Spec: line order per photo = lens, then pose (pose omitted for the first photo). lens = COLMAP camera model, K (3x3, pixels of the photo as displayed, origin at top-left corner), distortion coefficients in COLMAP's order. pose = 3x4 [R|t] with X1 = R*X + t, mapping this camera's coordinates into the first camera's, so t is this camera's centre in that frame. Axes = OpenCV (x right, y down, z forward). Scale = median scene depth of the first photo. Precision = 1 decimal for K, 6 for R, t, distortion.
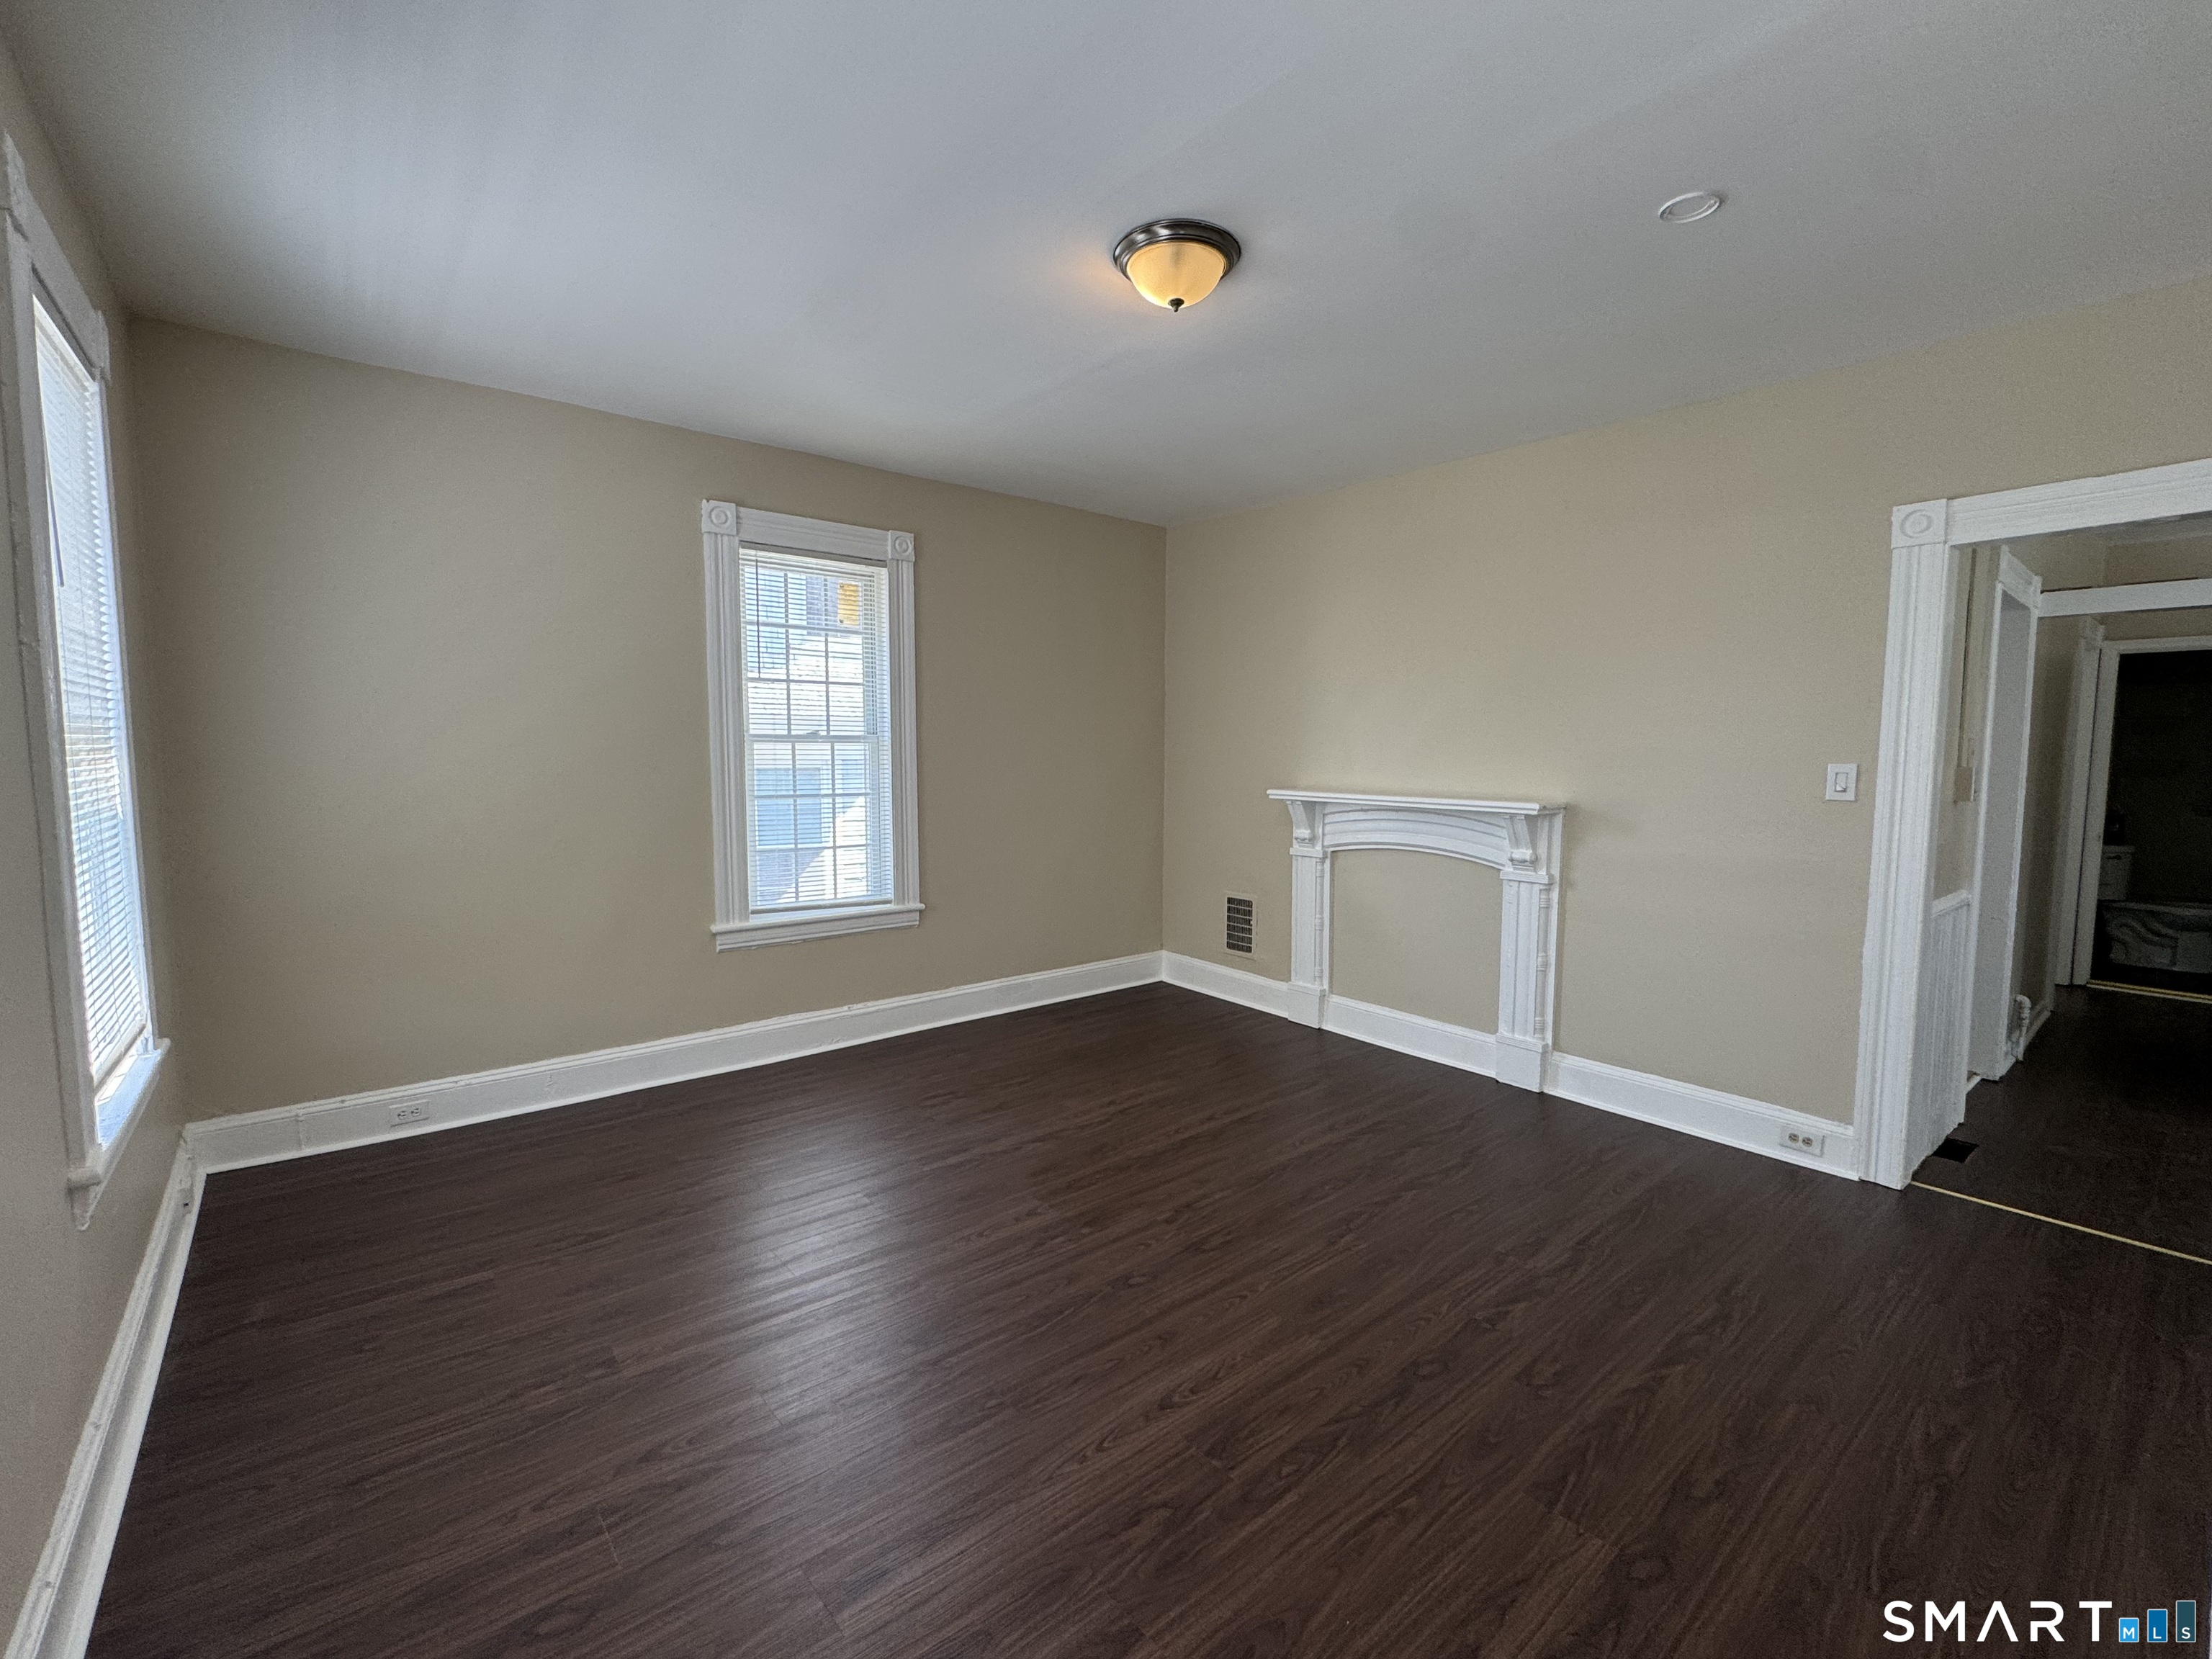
lens RADIAL K [[940.5, 0, 1106.0], [0, 940.5, 829.5], [0, 0, 1]] dist [-0.000120, -0.000019]
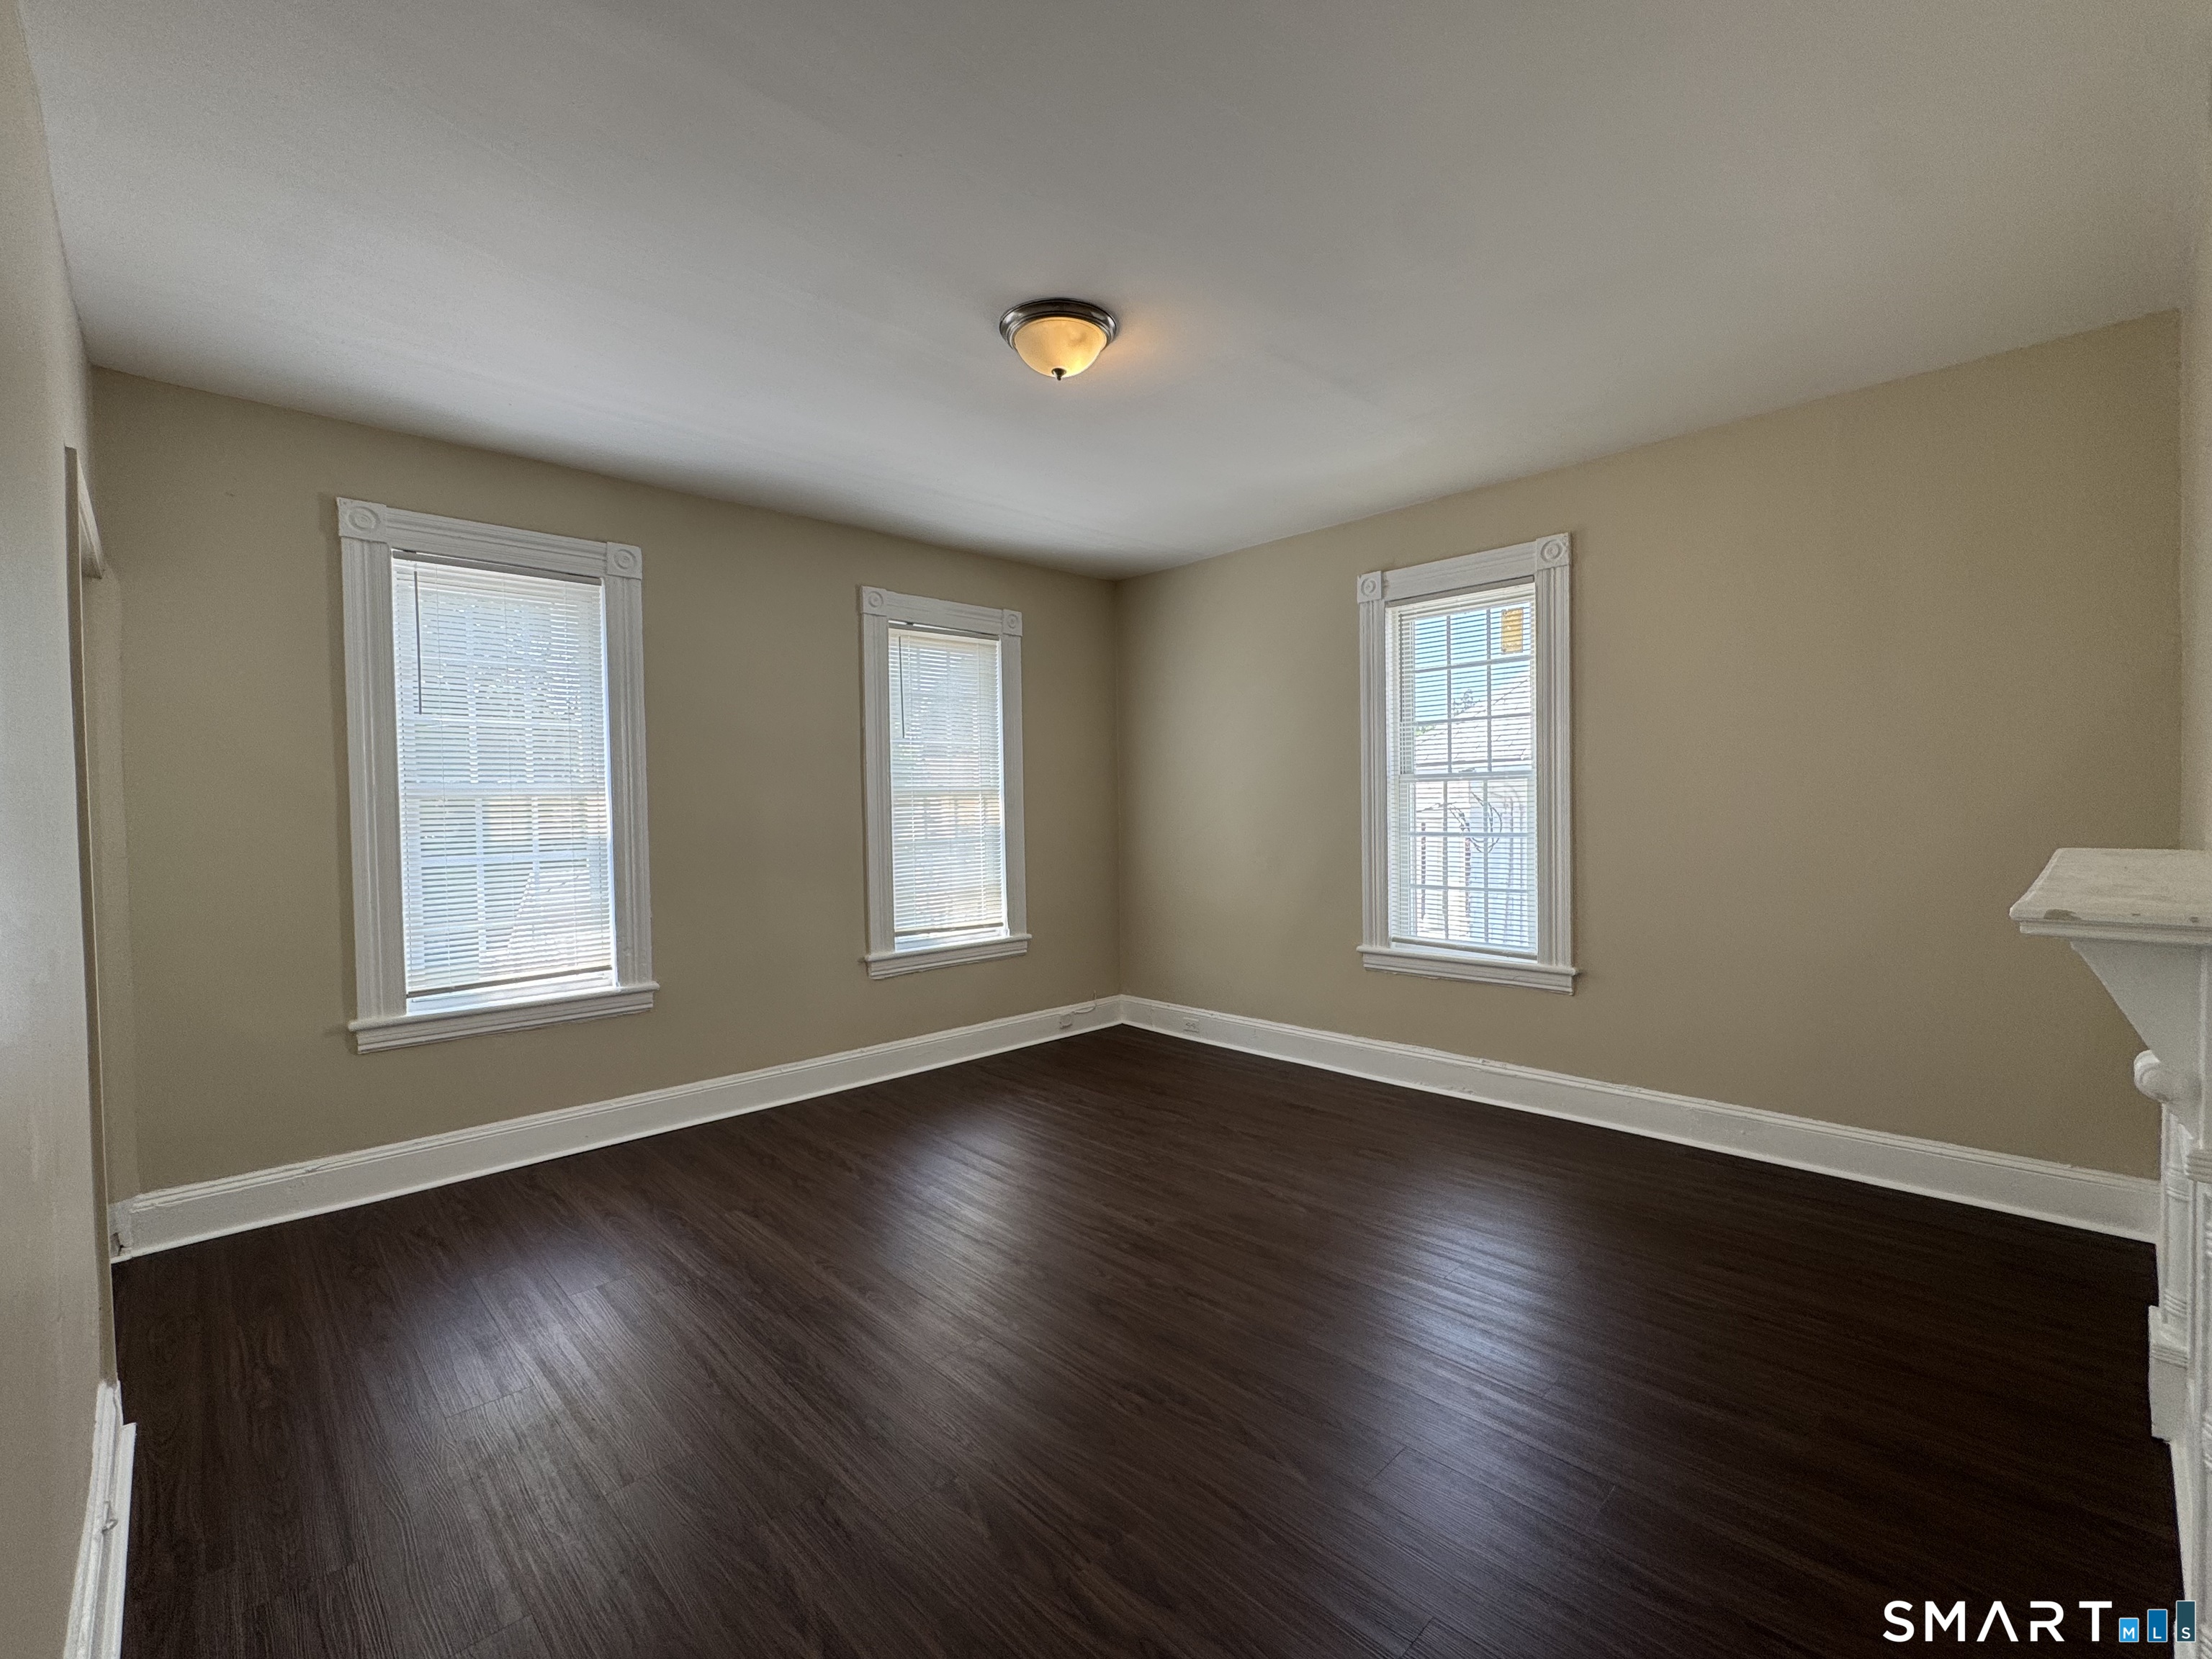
lens RADIAL K [[968.4, 0, 1106.0], [0, 968.4, 829.5], [0, 0, 1]] dist [0.000143, 0.000042]
pose [[0.078801, 0.026361, -0.996542, 0.684171], [-0.054858, 0.998250, 0.022068, -0.044227], [0.995380, 0.052929, 0.080109, 0.559641]]
